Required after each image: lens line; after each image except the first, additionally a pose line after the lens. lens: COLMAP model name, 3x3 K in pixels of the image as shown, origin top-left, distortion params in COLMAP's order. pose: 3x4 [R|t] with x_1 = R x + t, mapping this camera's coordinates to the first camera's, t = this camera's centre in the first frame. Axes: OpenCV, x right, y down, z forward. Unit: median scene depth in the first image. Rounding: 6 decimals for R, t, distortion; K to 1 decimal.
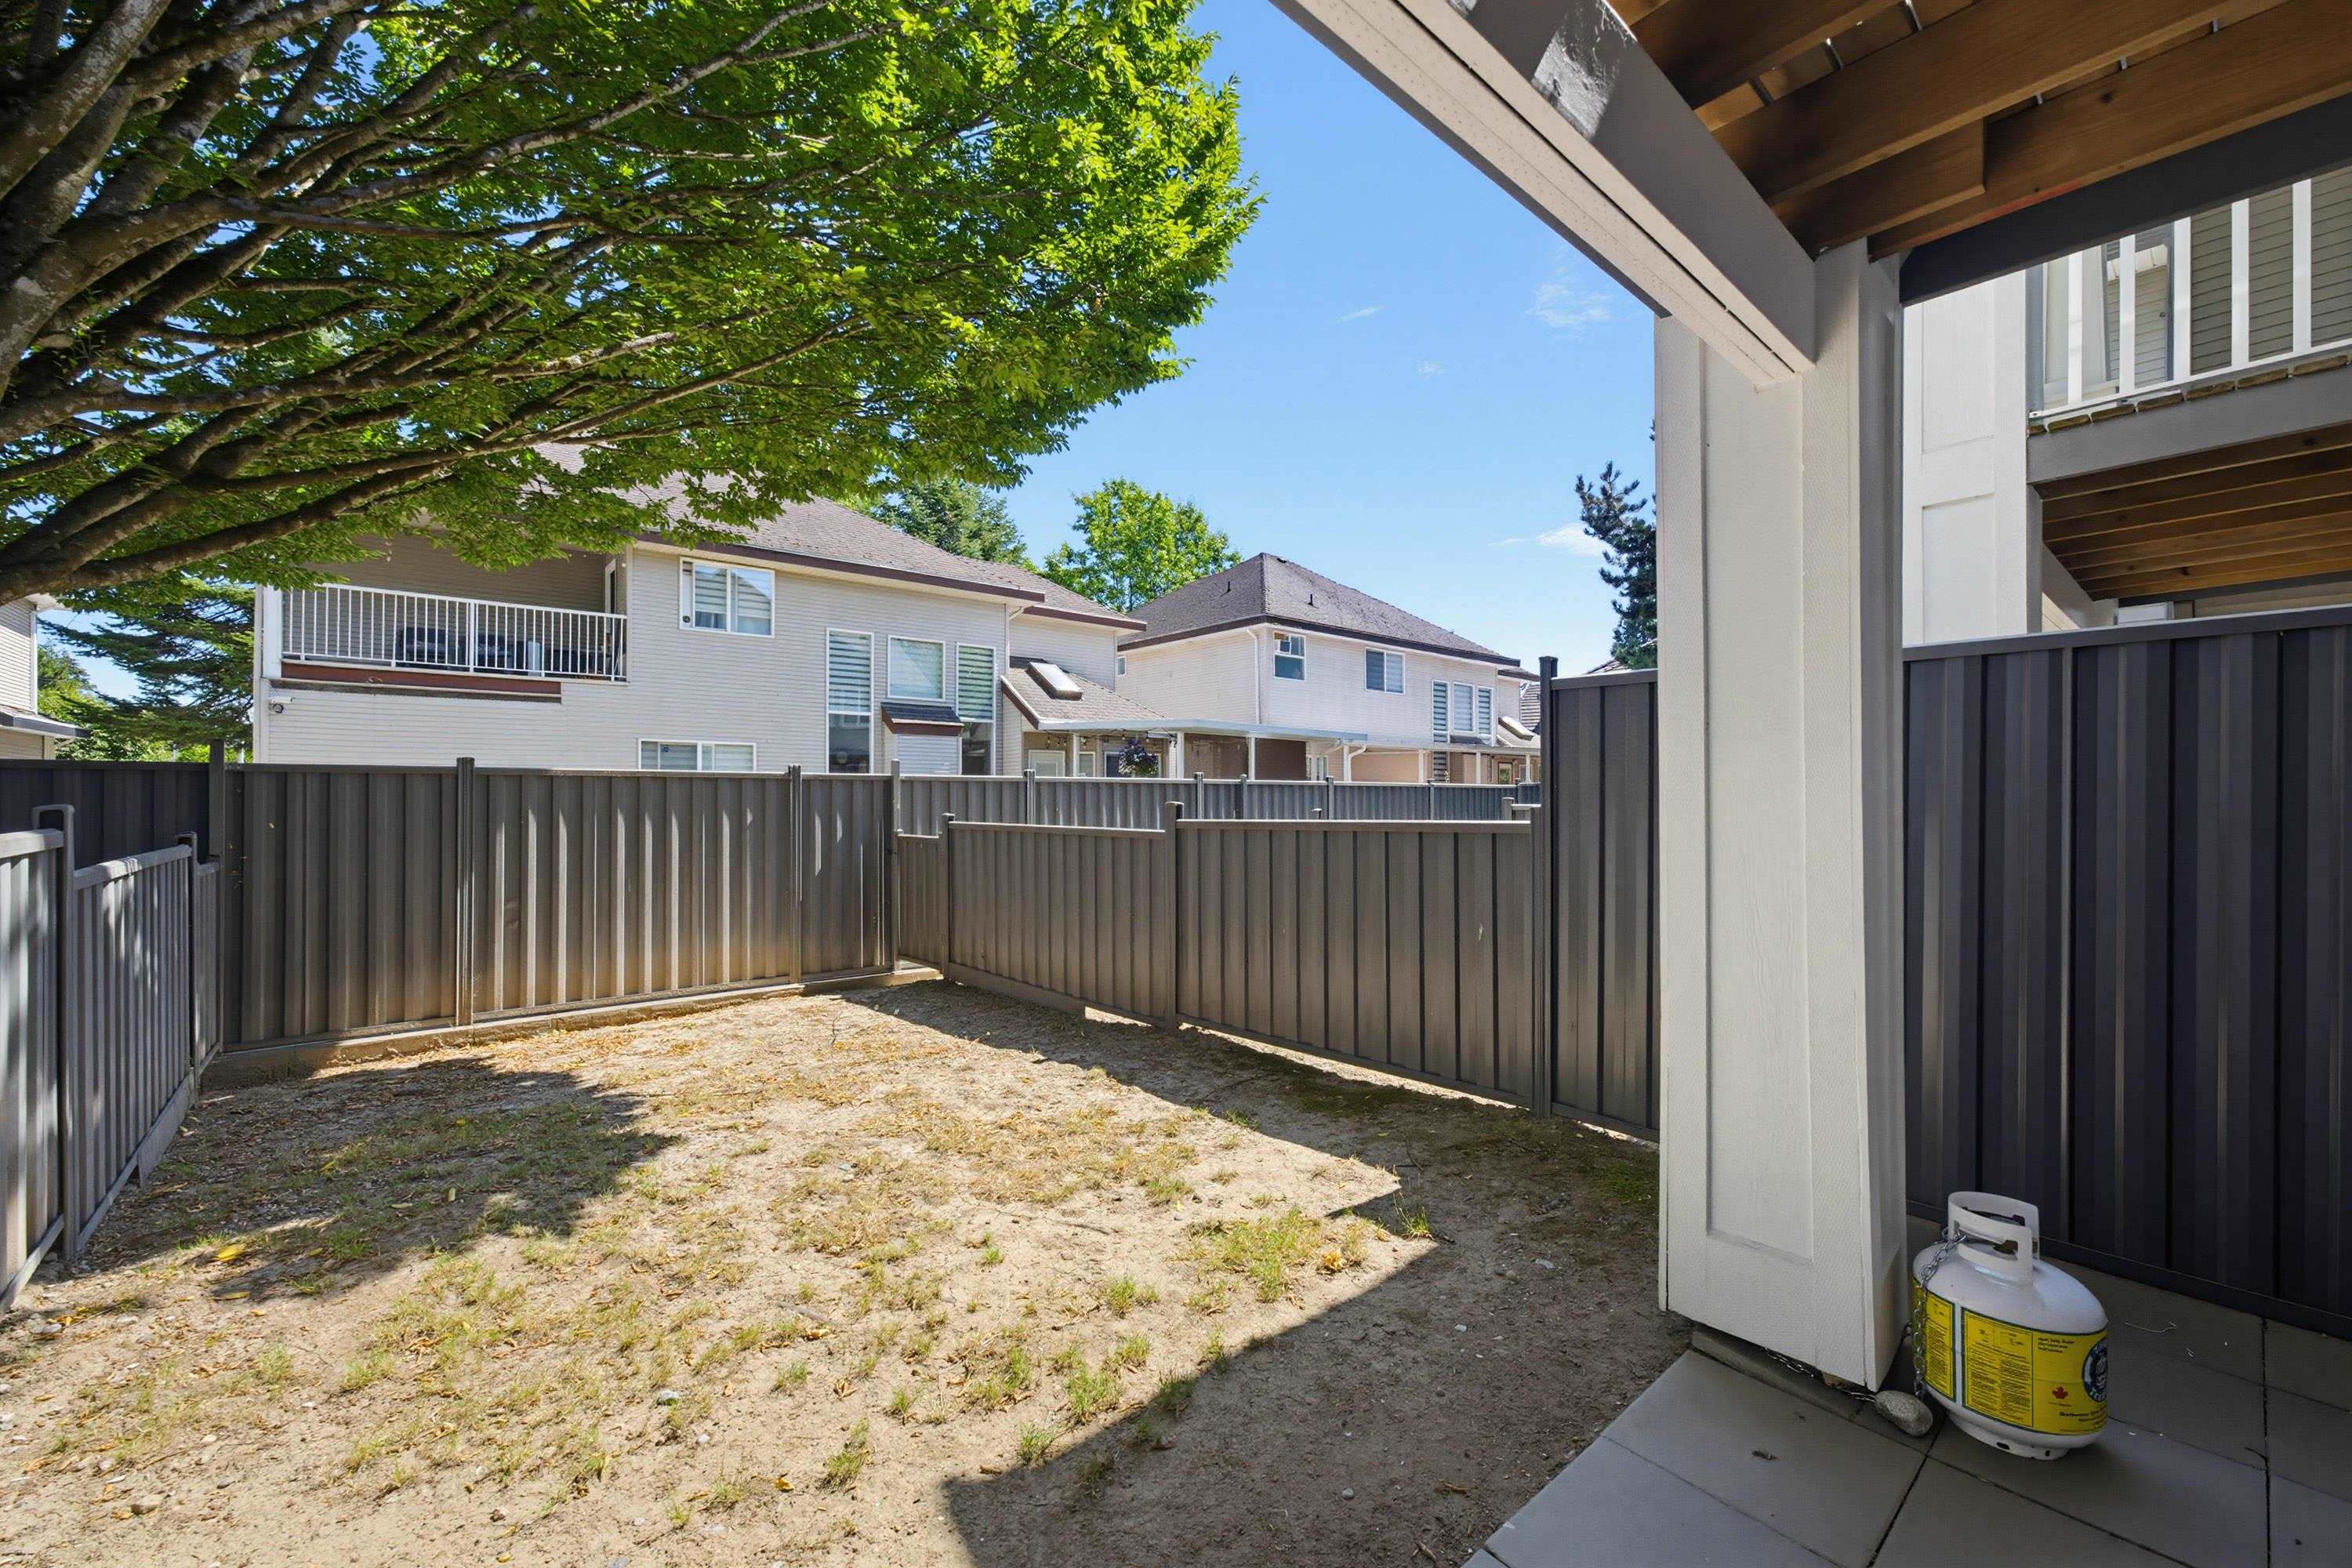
lens RADIAL K [[954.7, 0, 1186.1], [0, 954.7, 786.8], [0, 0, 1]] dist [-0.019203, 0.014958]
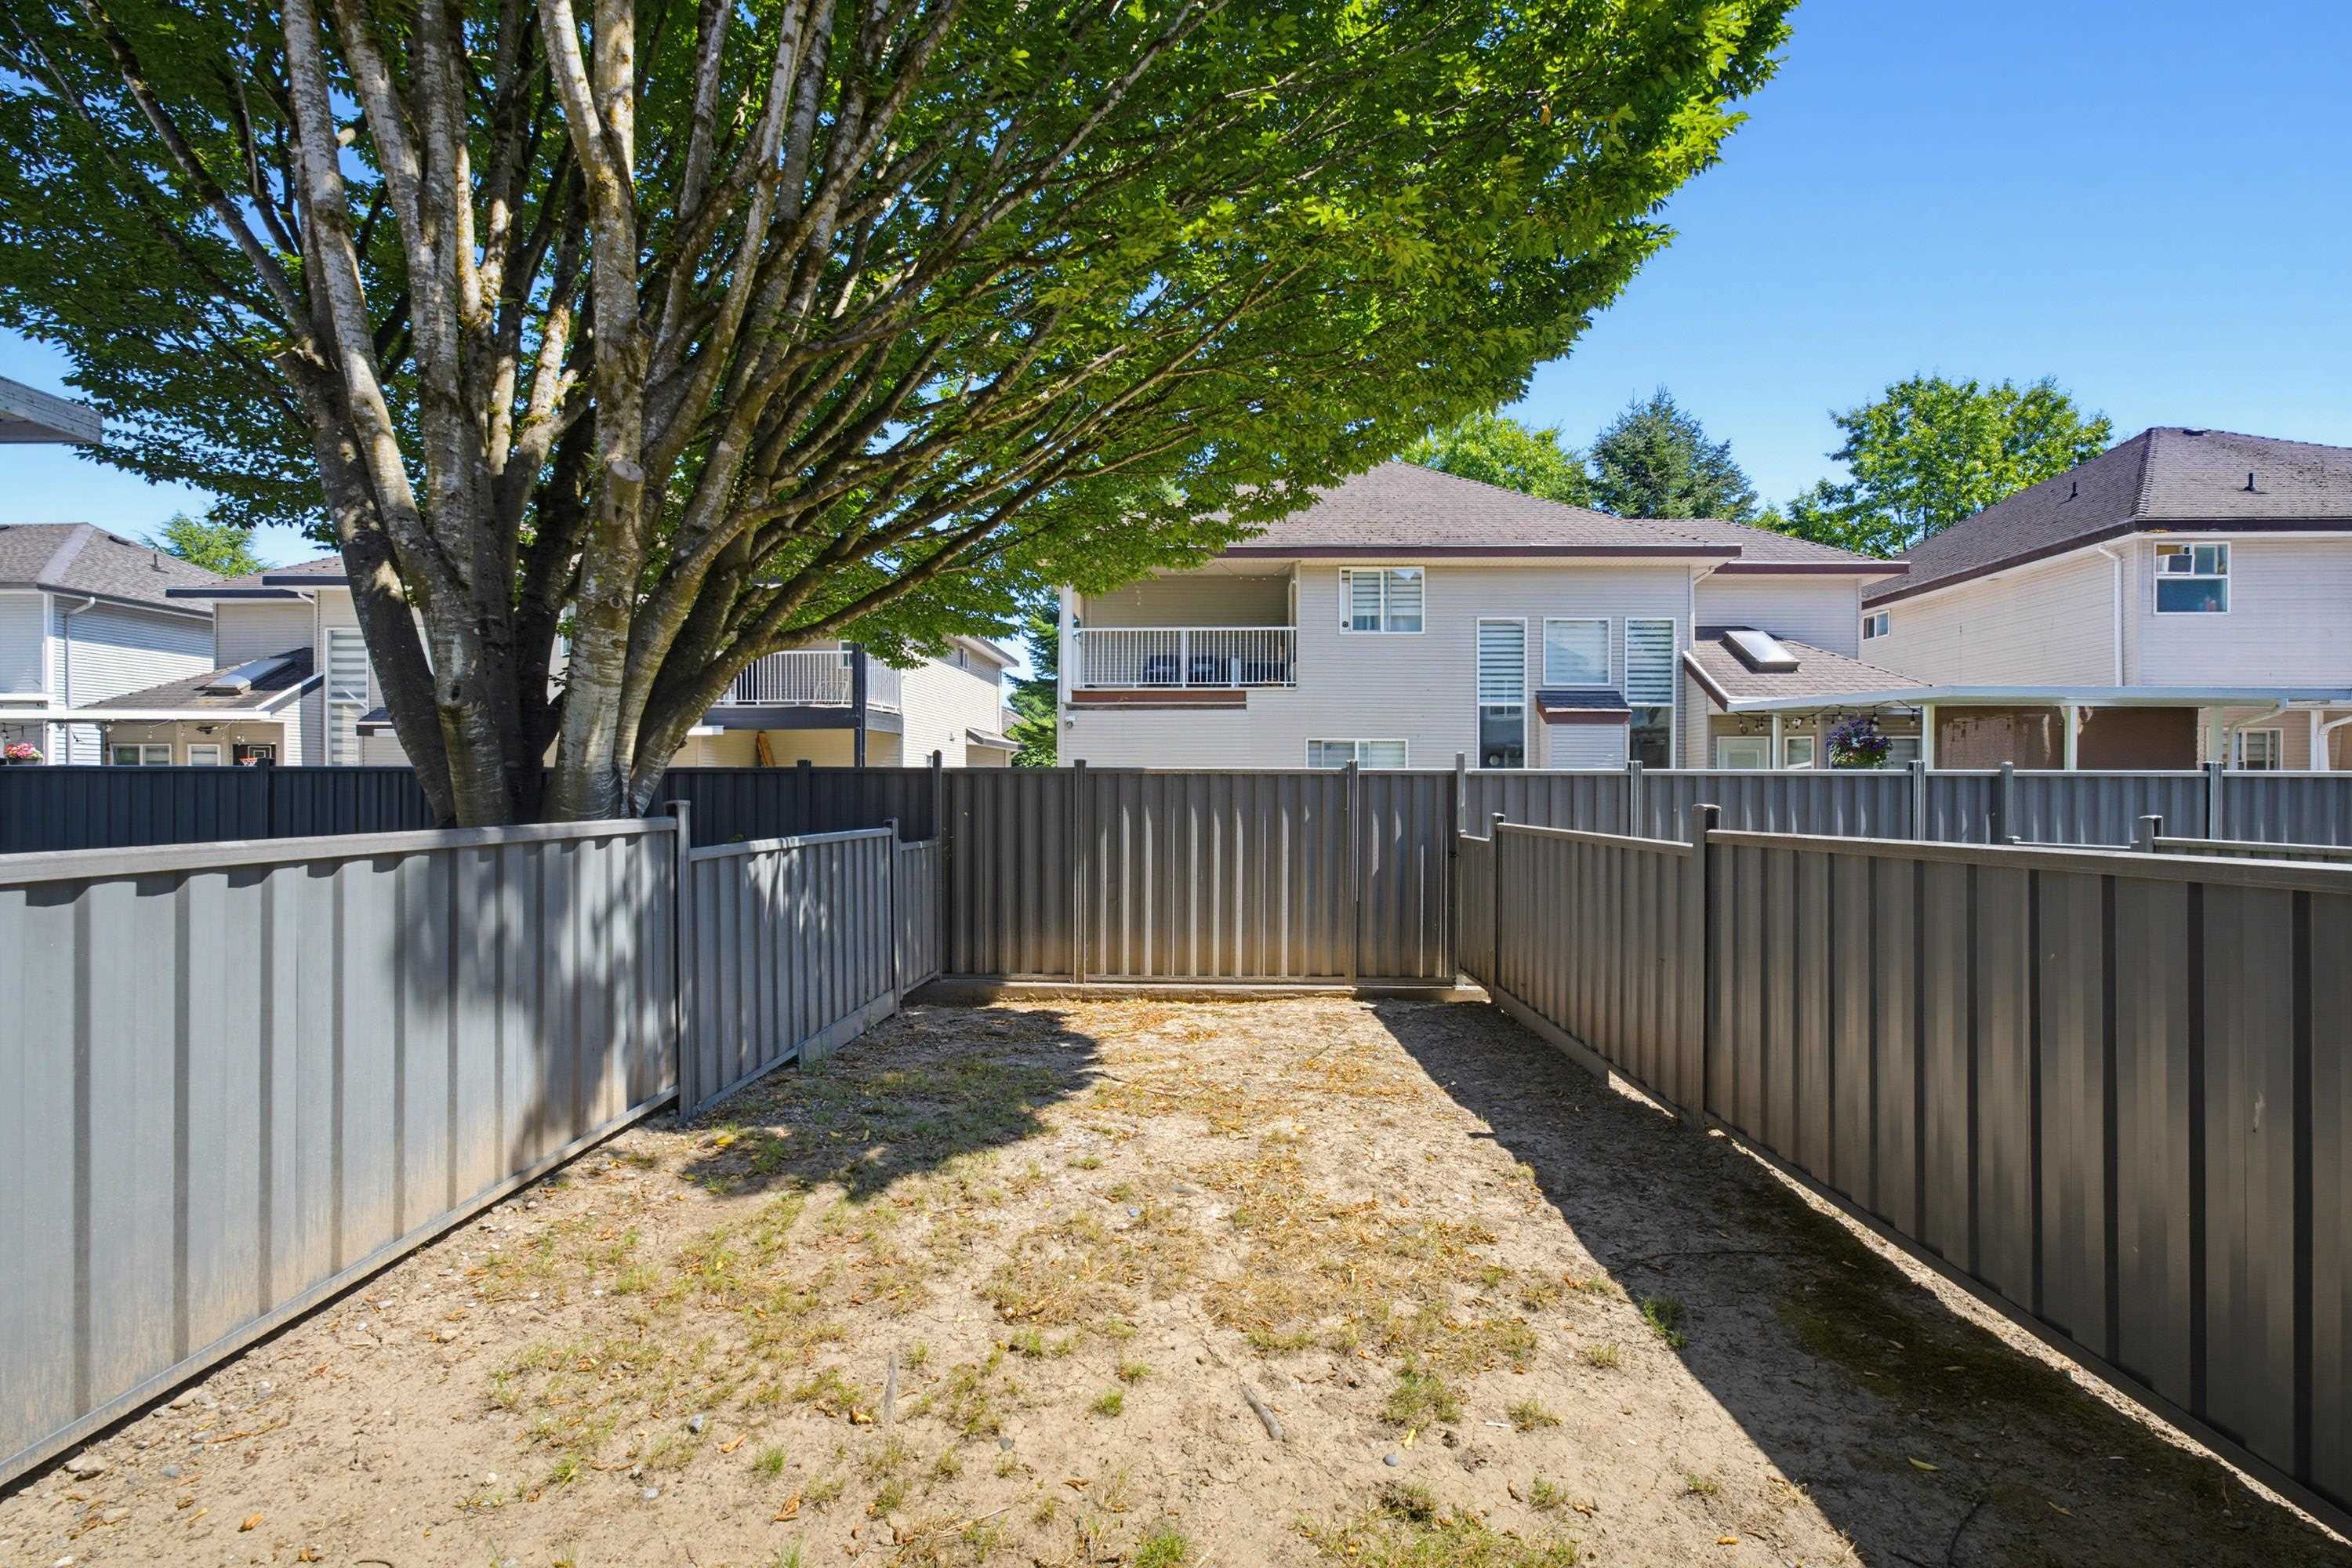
lens RADIAL K [[954.7, 0, 1186.1], [0, 954.7, 786.8], [0, 0, 1]] dist [-0.019203, 0.014958]
pose [[0.734064, 0.001028, -0.679079, 0.145389], [0.003017, 0.999984, 0.004775, -0.000879], [0.679073, -0.005554, 0.734049, 0.198119]]
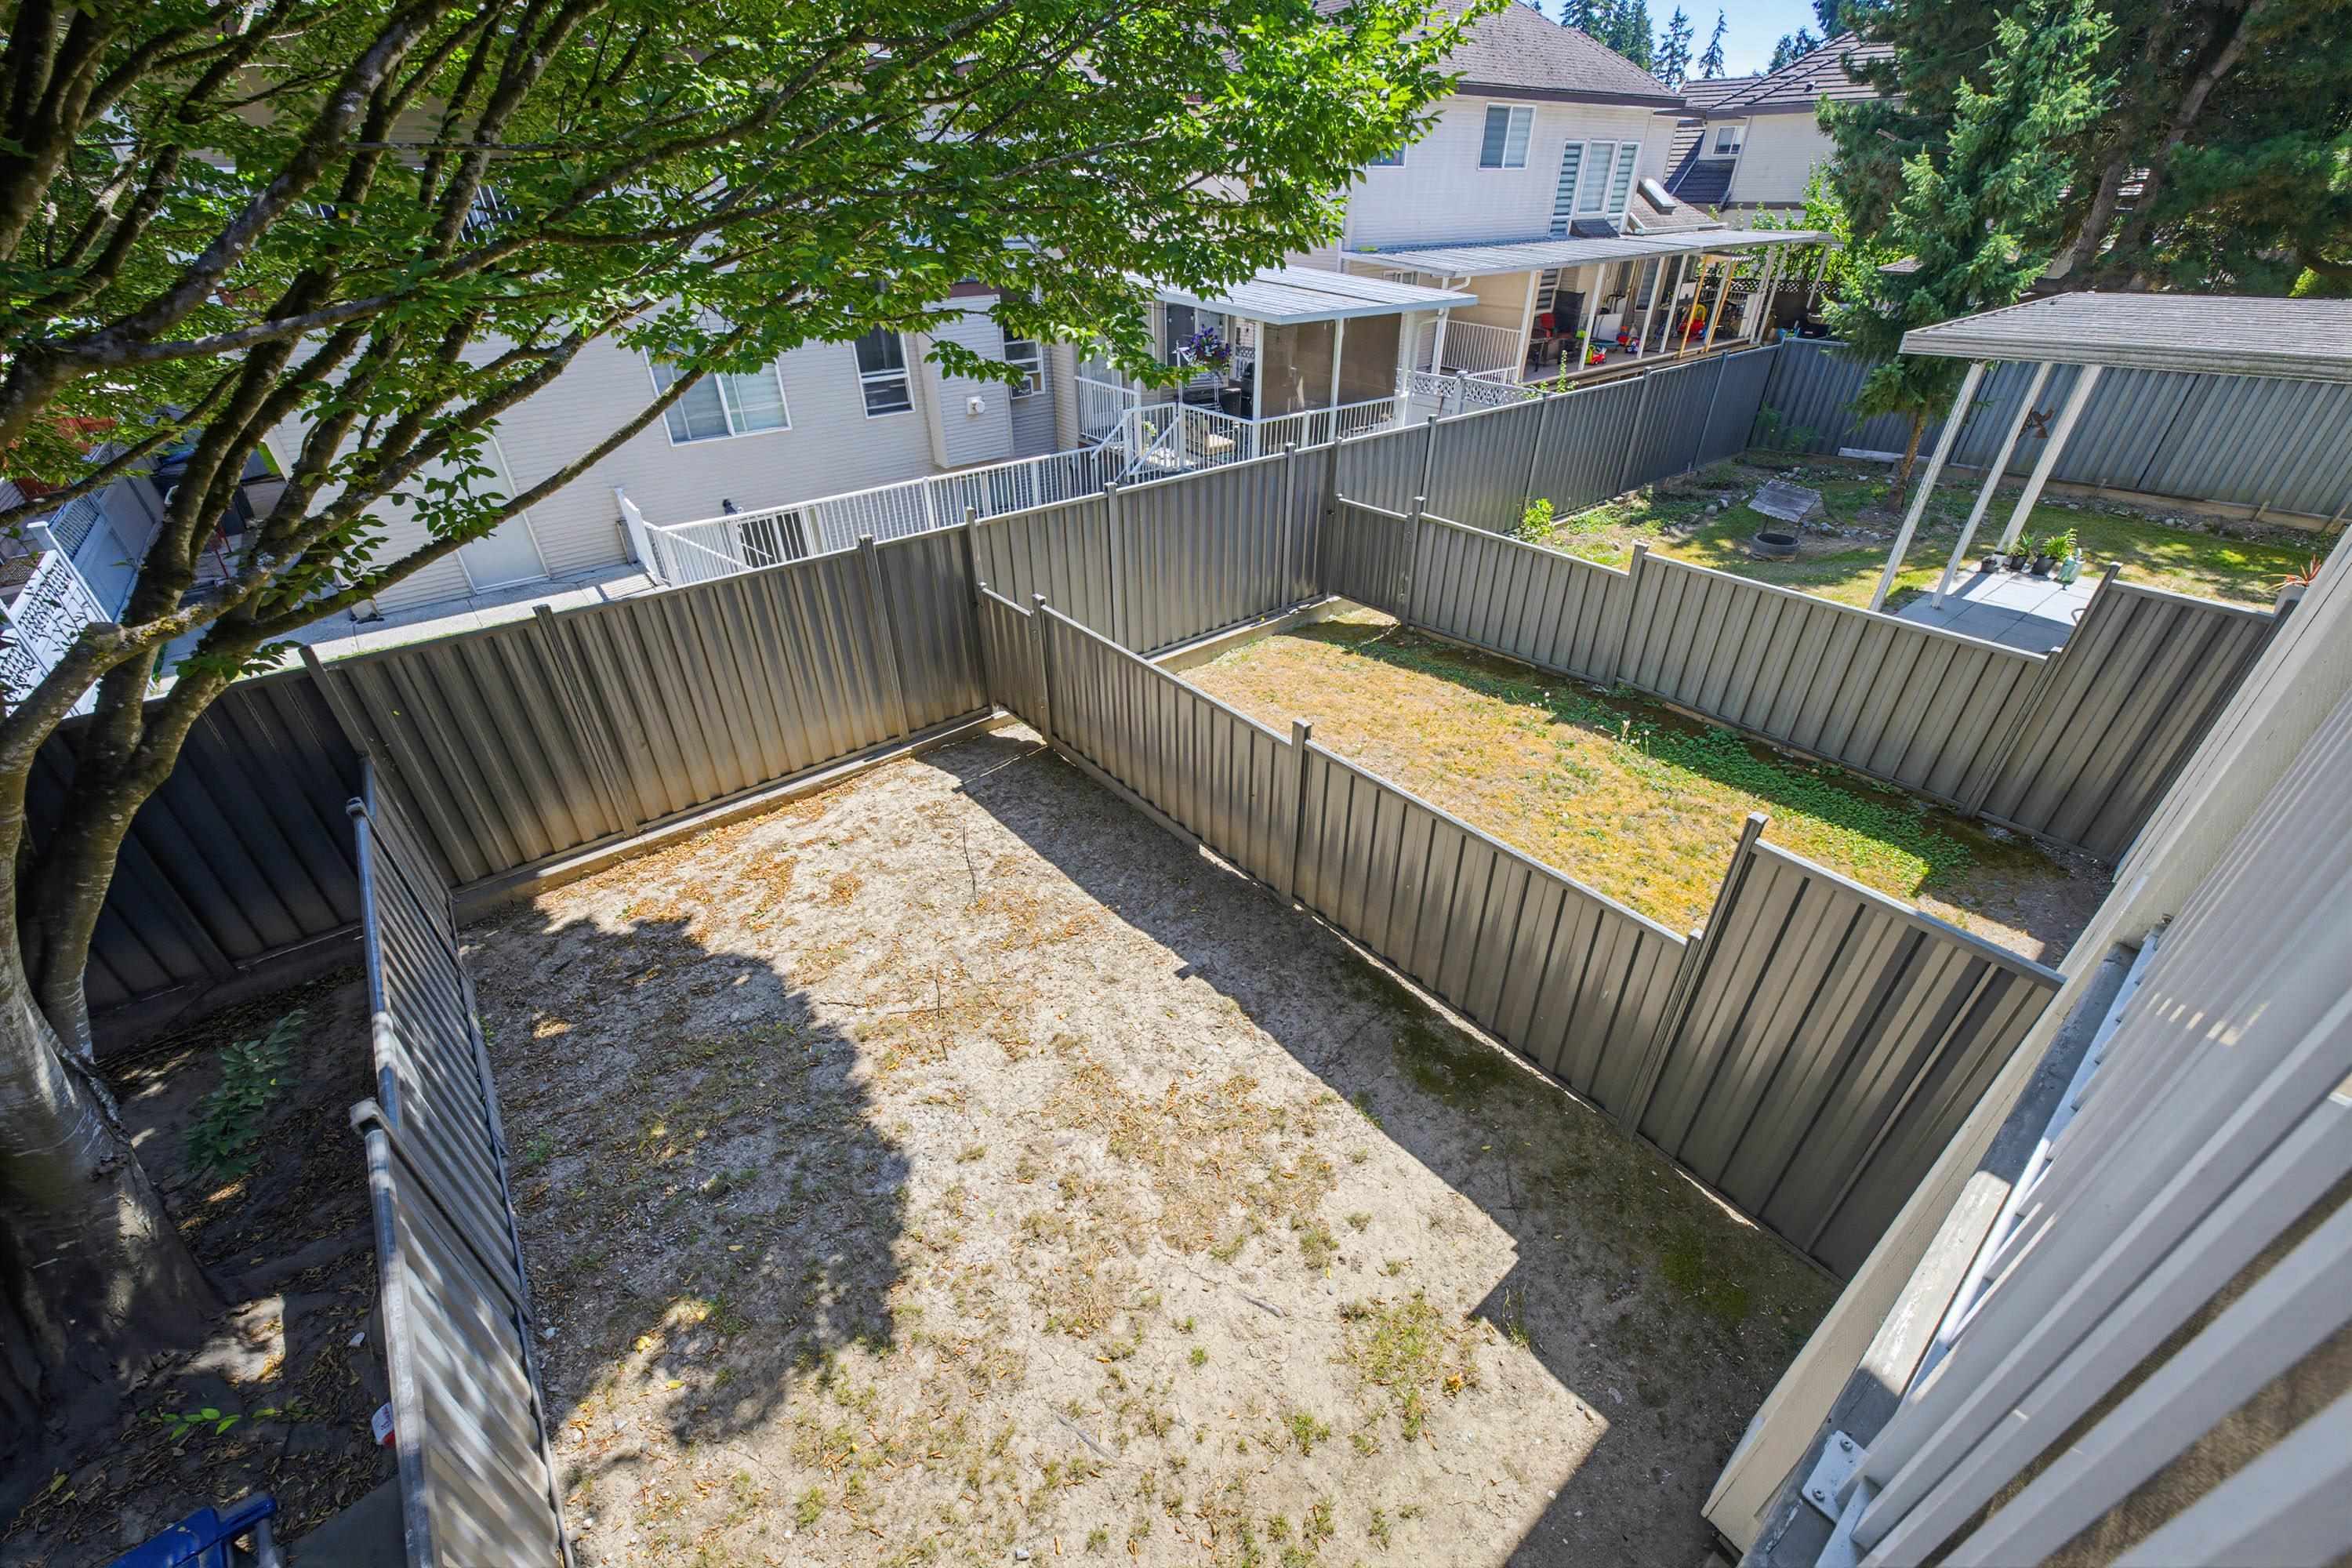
lens RADIAL K [[954.7, 0, 1186.1], [0, 954.7, 786.8], [0, 0, 1]] dist [-0.019203, 0.014958]
pose [[0.999267, 0.014588, -0.035398, -0.076172], [0.007367, 0.834026, 0.551675, -0.376650], [0.037571, -0.551532, 0.833307, 0.131098]]
